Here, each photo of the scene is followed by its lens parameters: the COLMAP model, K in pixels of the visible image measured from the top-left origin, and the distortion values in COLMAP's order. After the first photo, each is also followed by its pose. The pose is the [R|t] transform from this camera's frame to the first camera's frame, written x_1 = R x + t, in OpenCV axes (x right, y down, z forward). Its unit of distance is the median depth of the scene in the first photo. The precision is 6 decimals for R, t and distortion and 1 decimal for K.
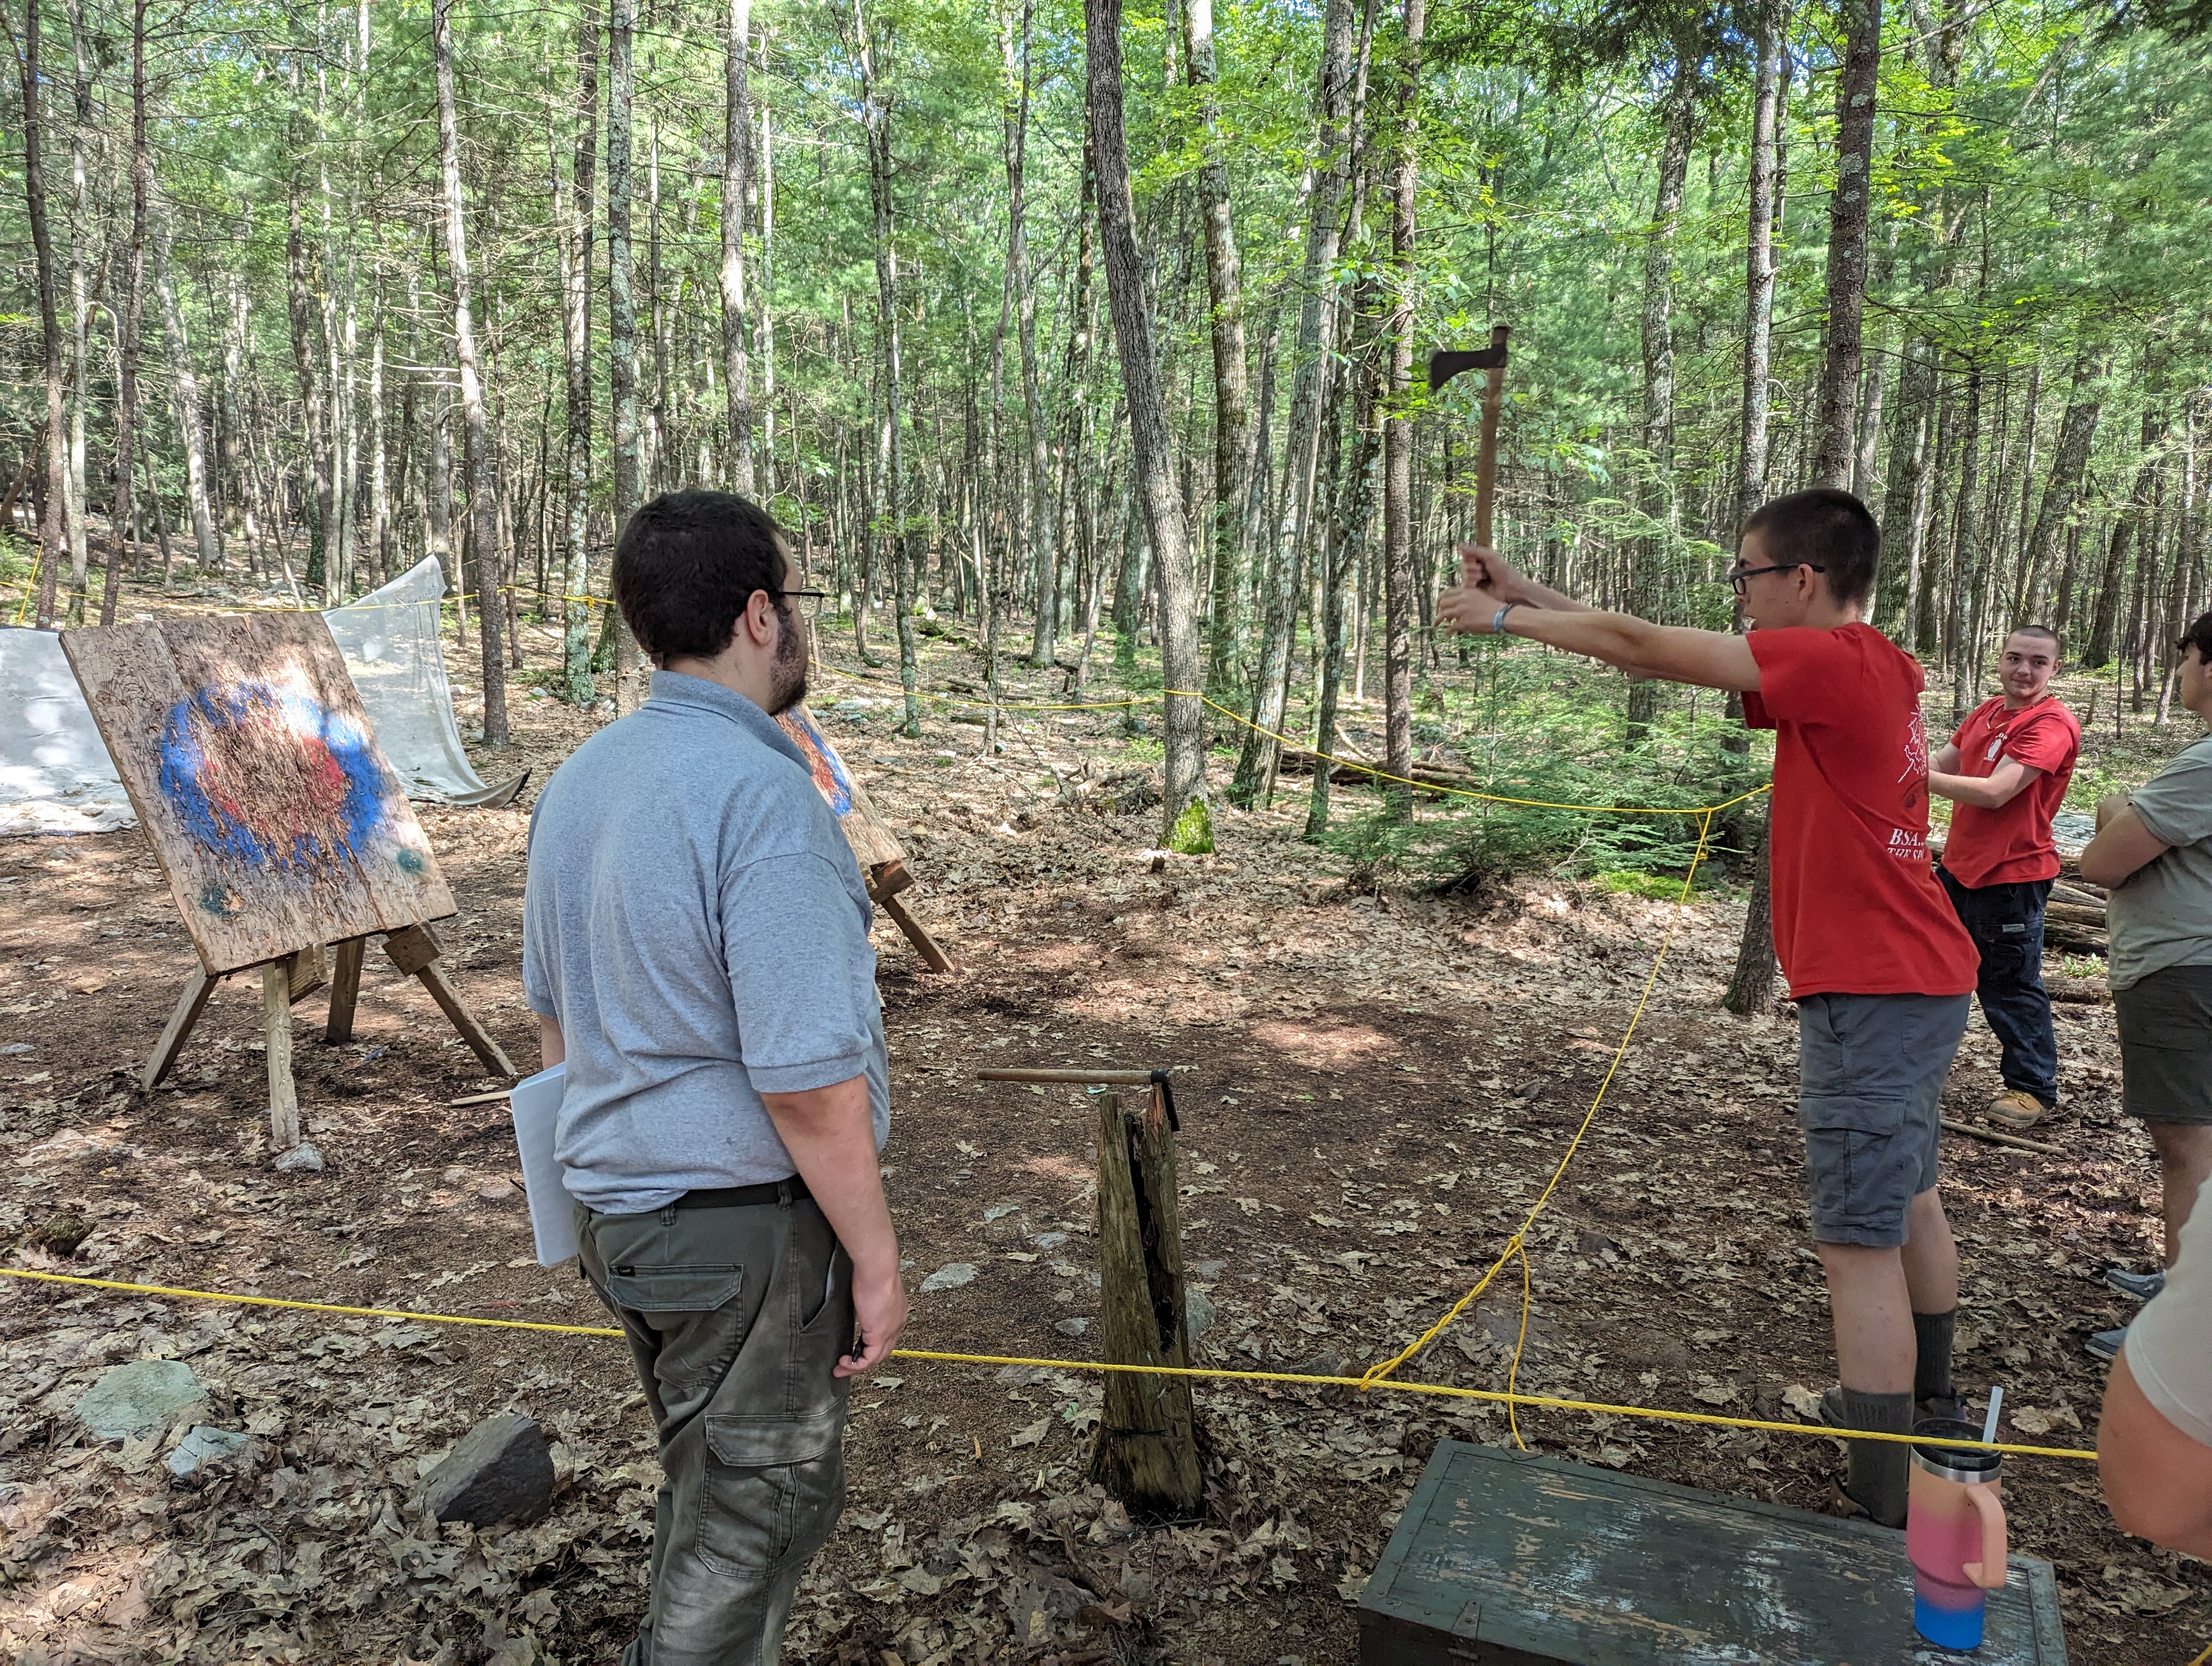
lens RADIAL K [[1596.4, 0, 1085.4], [0, 1596.4, 843.8], [0, 0, 1]] dist [0.057298, -0.055523]
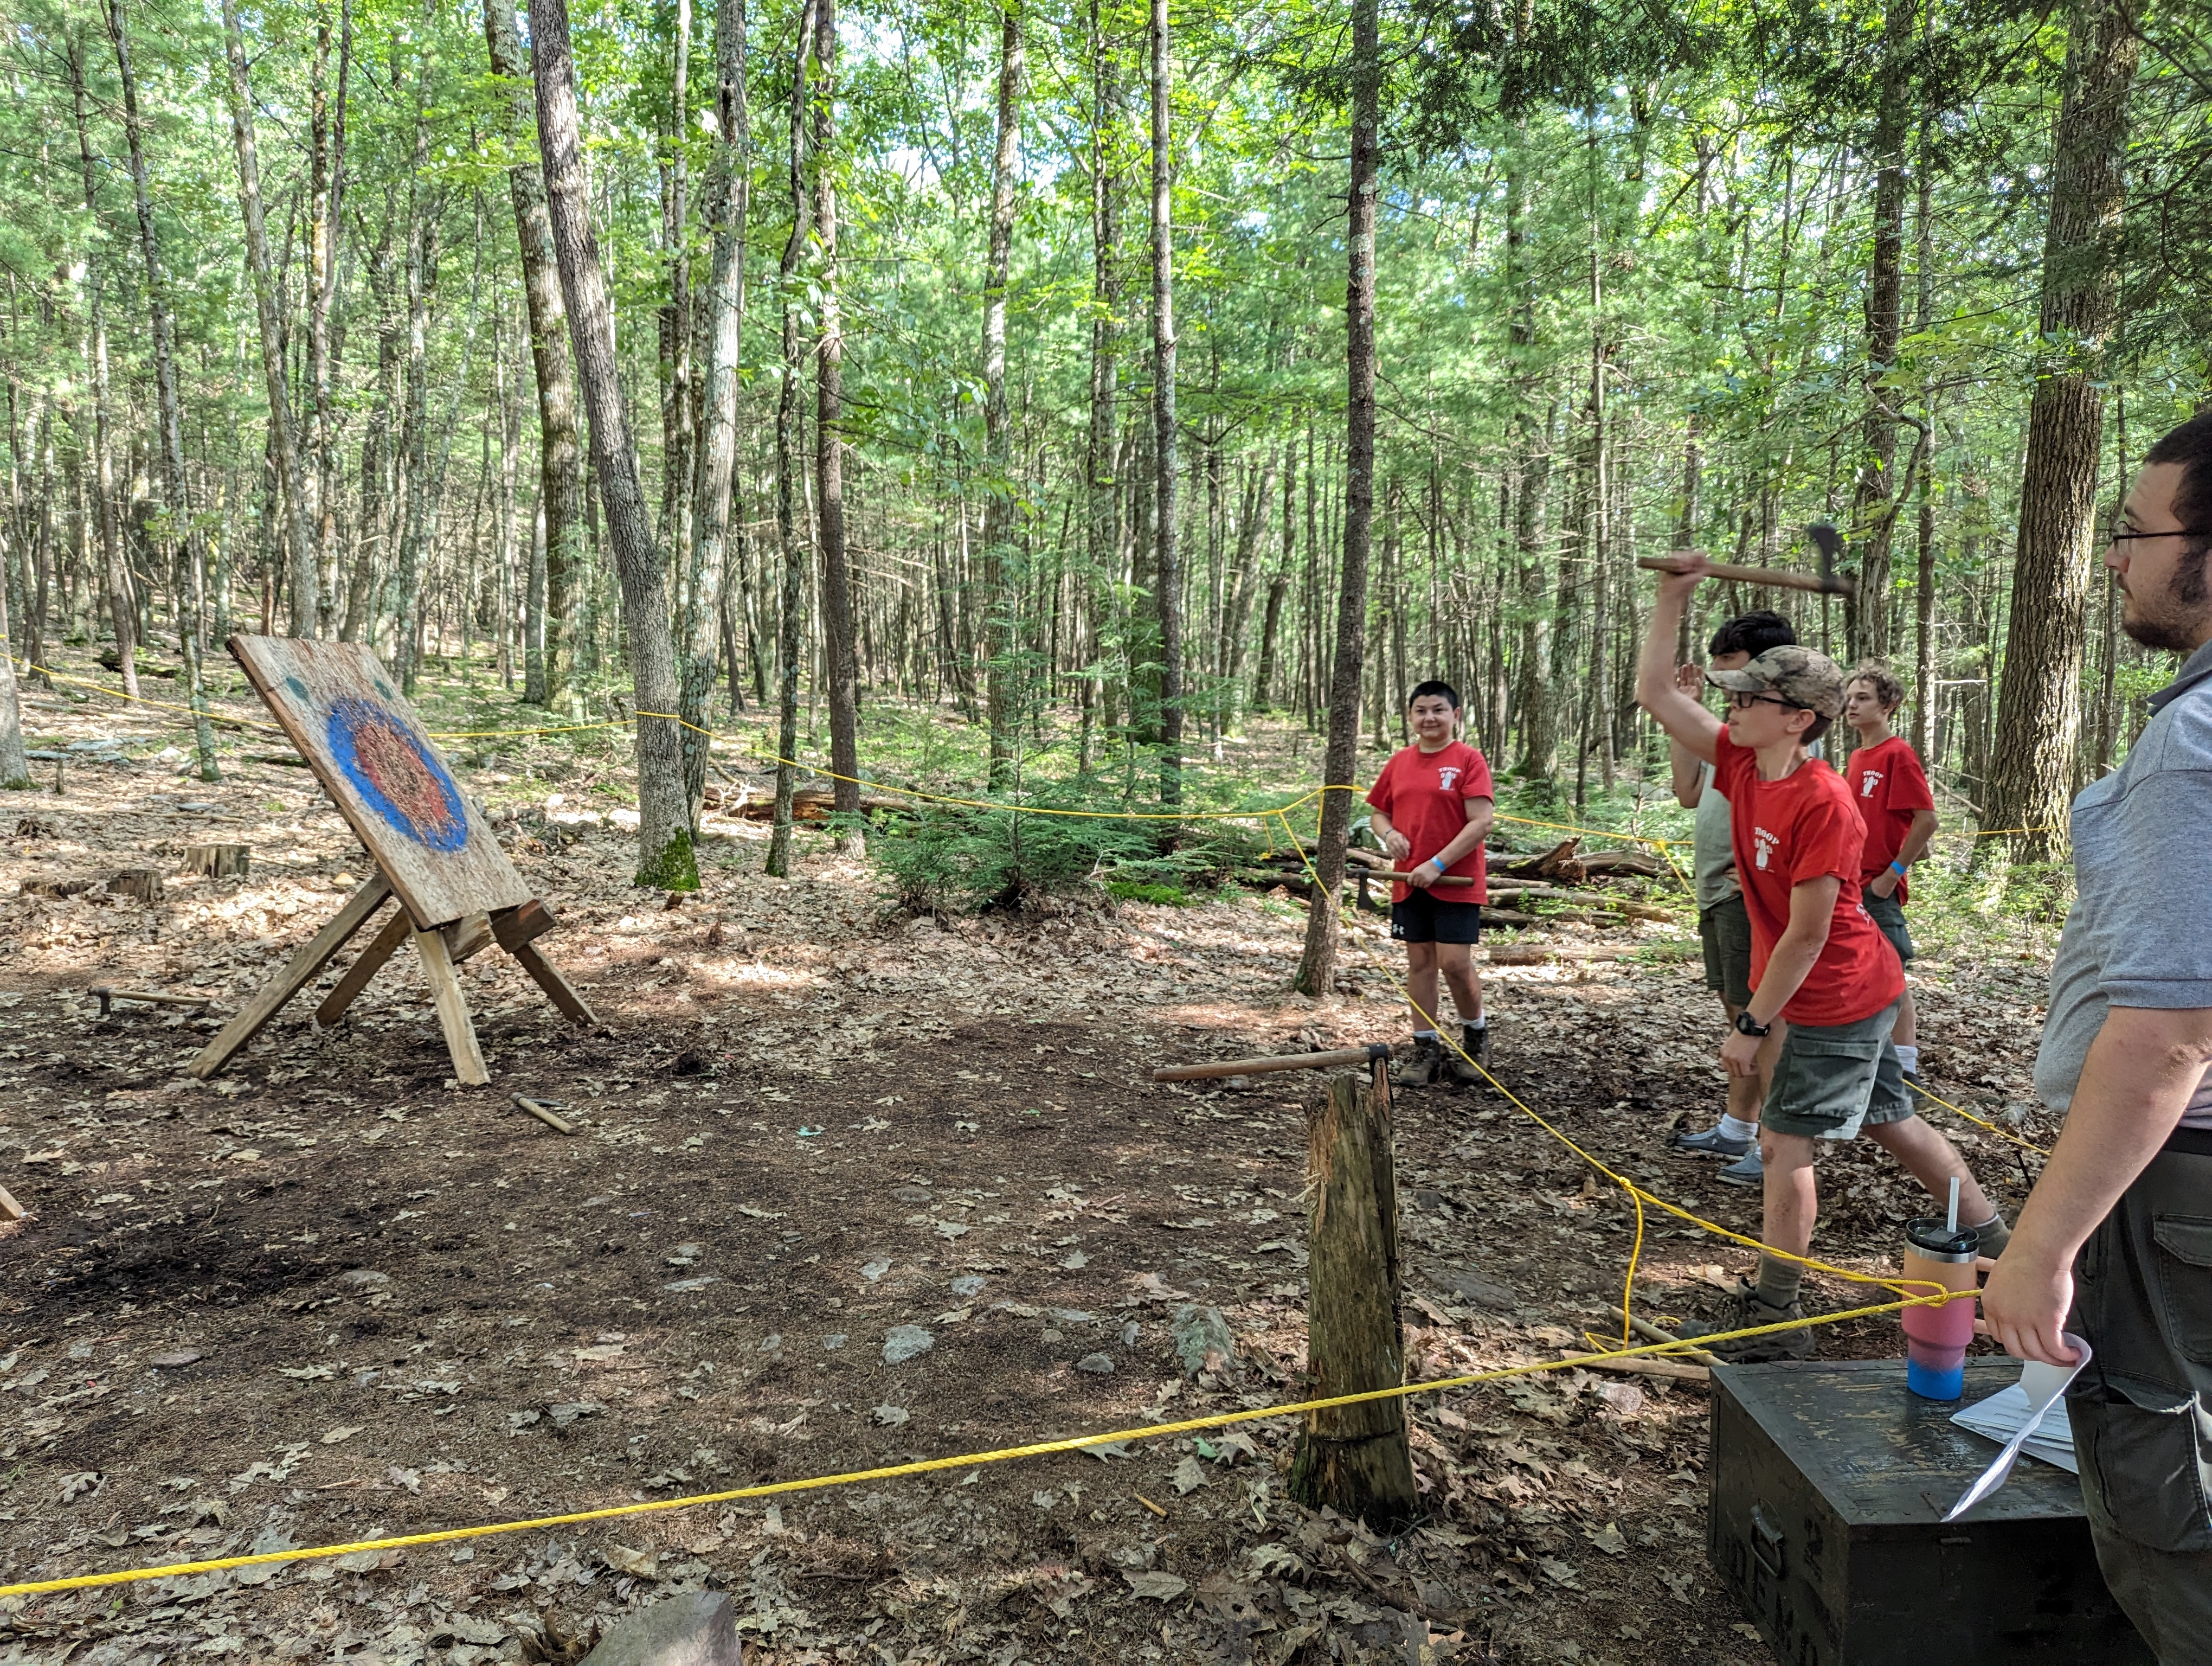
lens RADIAL K [[1598.9, 0, 1106.0], [0, 1598.9, 833.0], [0, 0, 1]] dist [0.057694, -0.061344]
pose [[0.879675, -0.036469, 0.474175, -0.197108], [0.053935, 0.998273, -0.023282, 0.010585], [-0.472507, 0.046055, 0.880123, 0.085334]]
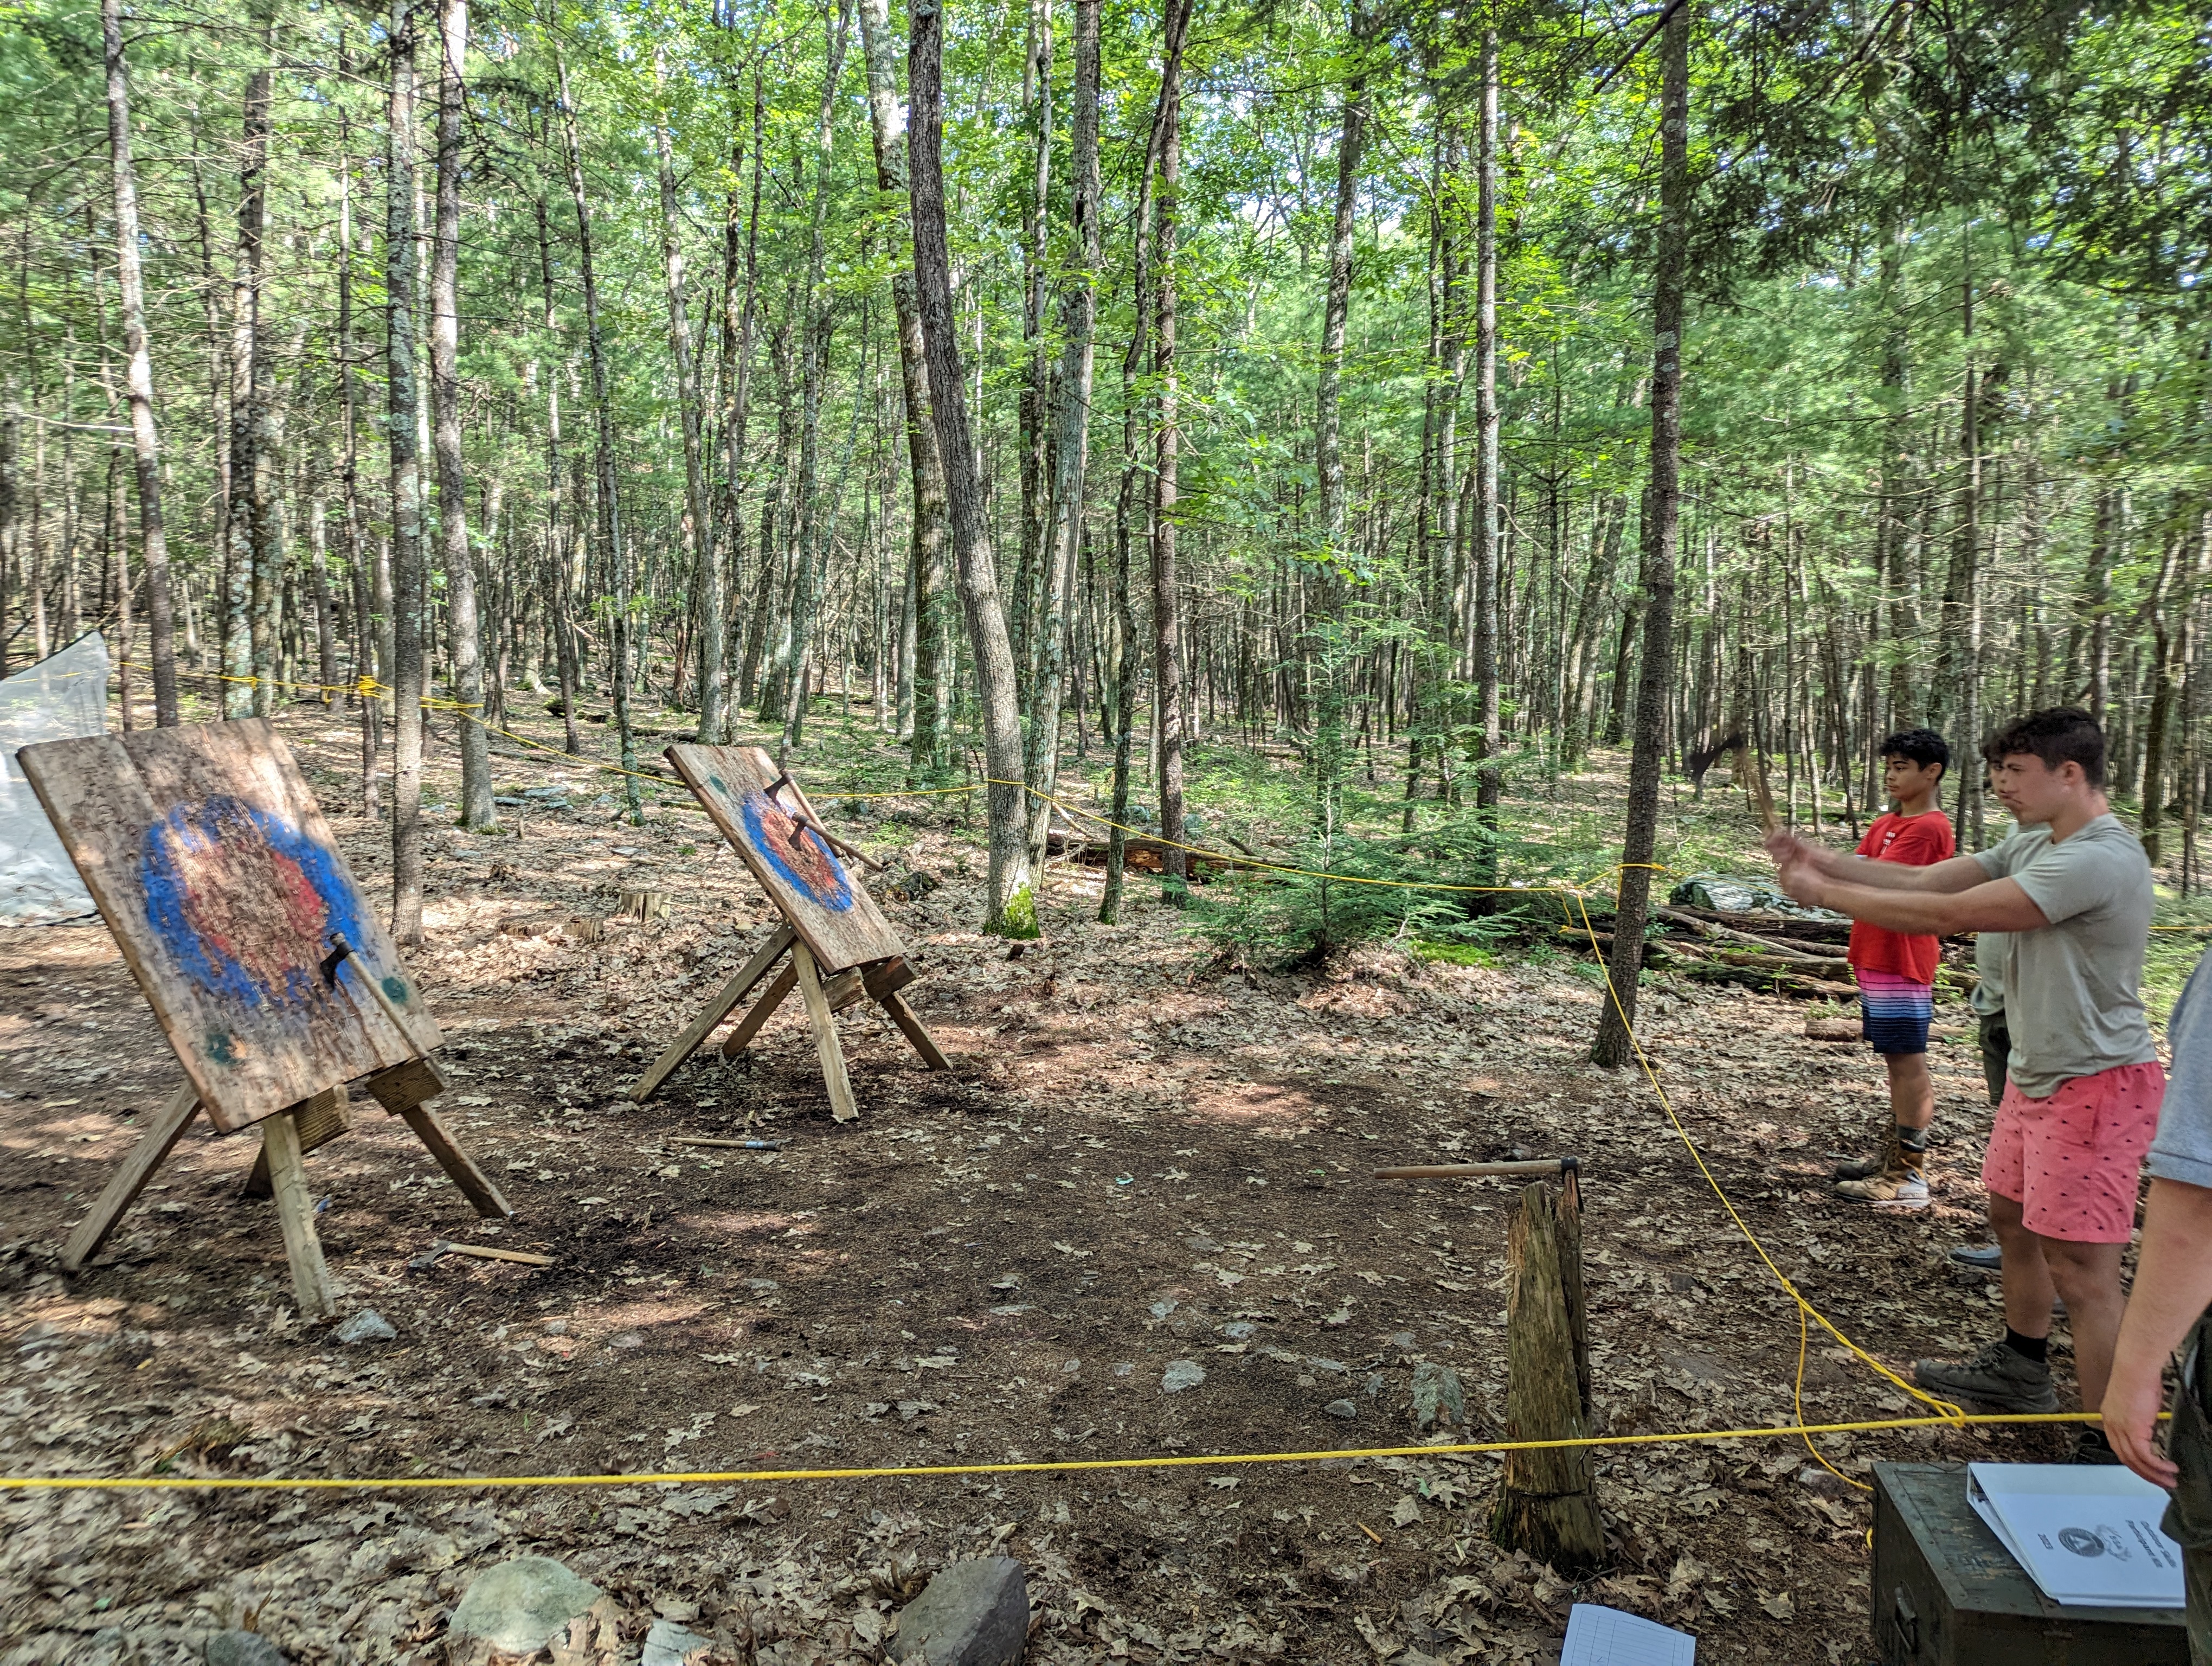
lens RADIAL K [[1592.9, 0, 1101.3], [0, 1592.9, 838.1], [0, 0, 1]] dist [0.061577, -0.050375]
pose [[0.961766, -0.020727, 0.273086, -0.205437], [0.033901, 0.998473, -0.043610, -0.015759], [-0.271765, 0.051200, 0.961001, 0.003019]]
